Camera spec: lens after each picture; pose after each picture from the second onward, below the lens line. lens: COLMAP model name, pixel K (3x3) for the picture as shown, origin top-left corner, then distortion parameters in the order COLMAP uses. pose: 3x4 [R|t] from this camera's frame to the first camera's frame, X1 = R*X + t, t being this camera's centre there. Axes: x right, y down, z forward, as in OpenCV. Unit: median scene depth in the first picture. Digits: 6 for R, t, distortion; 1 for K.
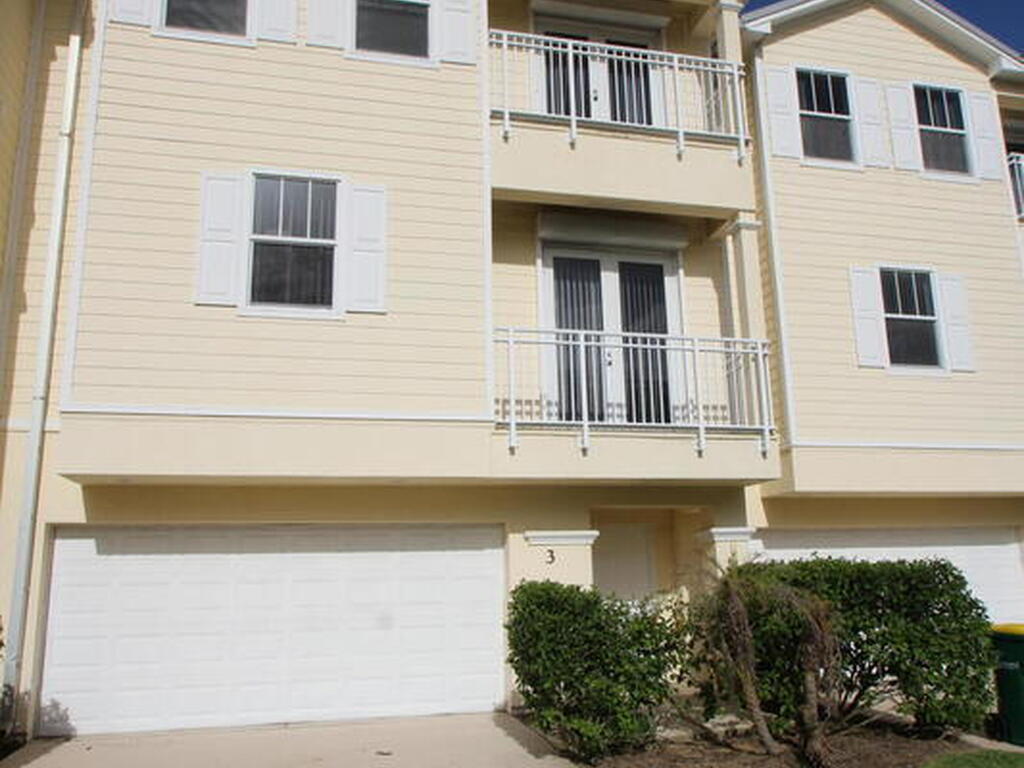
lens RADIAL K [[825.4, 0, 512.0], [0, 825.4, 384.0], [0, 0, 1]] dist [-0.008449, 0.003439]
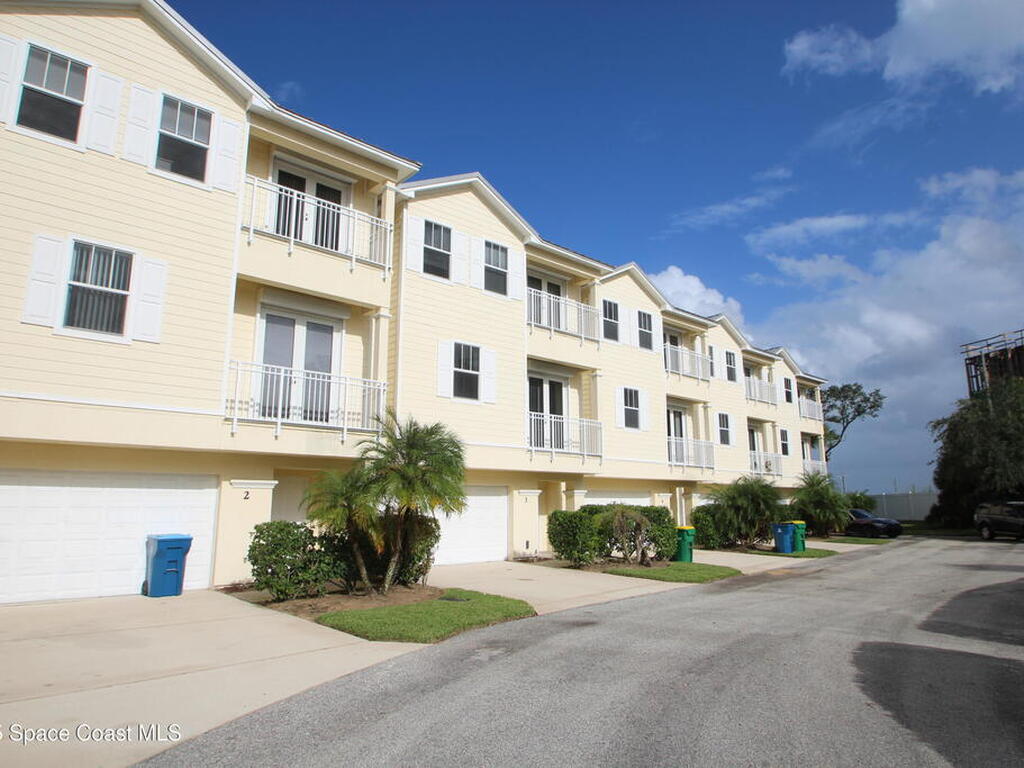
lens RADIAL K [[621.9, 0, 512.0], [0, 621.9, 384.0], [0, 0, 1]] dist [-0.031623, 0.000077]
pose [[0.877347, 0.110641, 0.466927, -0.086036], [-0.120232, 0.992702, -0.009313, -0.065513], [-0.464550, -0.047968, 0.884247, -0.334979]]
